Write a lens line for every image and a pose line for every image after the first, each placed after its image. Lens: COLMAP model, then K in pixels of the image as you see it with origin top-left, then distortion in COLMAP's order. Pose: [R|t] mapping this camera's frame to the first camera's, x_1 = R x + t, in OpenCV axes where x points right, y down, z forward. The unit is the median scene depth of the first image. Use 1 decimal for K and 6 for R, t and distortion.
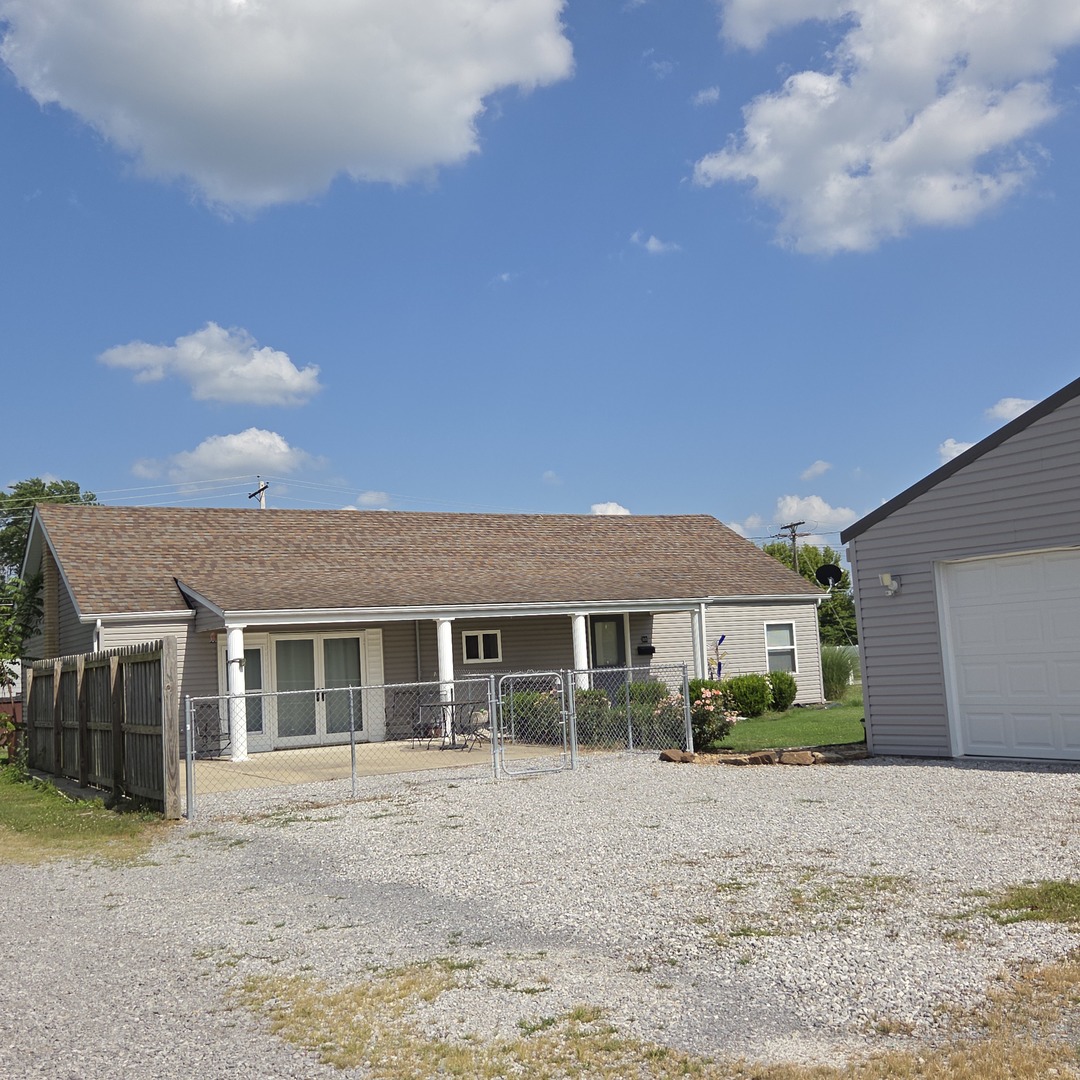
lens RADIAL K [[1270.8, 0, 540.0], [0, 1270.8, 540.0], [0, 0, 1]] dist [0.089386, -0.104924]
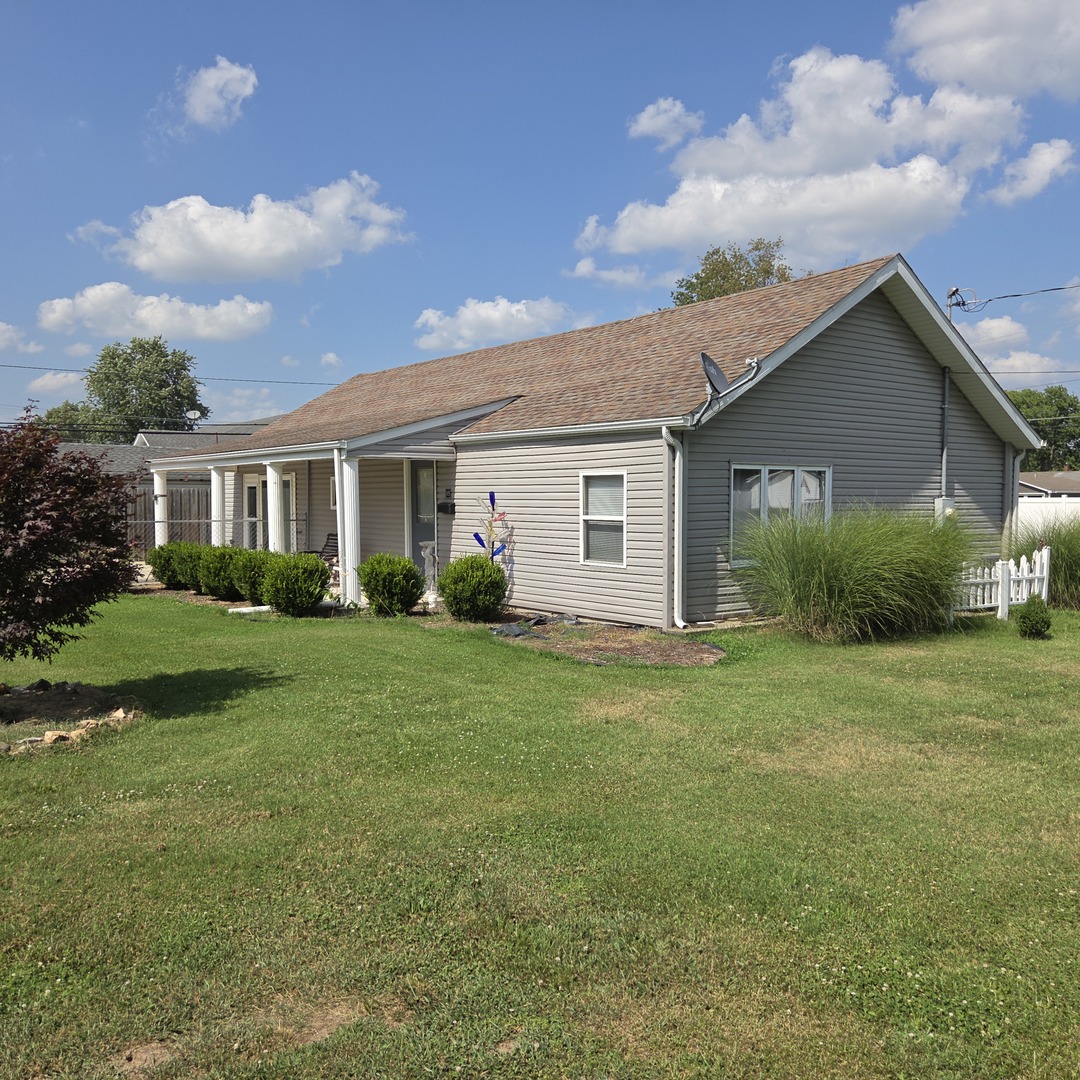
lens RADIAL K [[961.8, 0, 536.0], [0, 961.8, 537.2], [0, 0, 1]] dist [0.073462, -0.061589]
pose [[0.114293, 0.095940, -0.988804, 0.621098], [0.089009, 0.990334, 0.106377, 0.044791], [0.989452, -0.100171, 0.104649, 0.929819]]
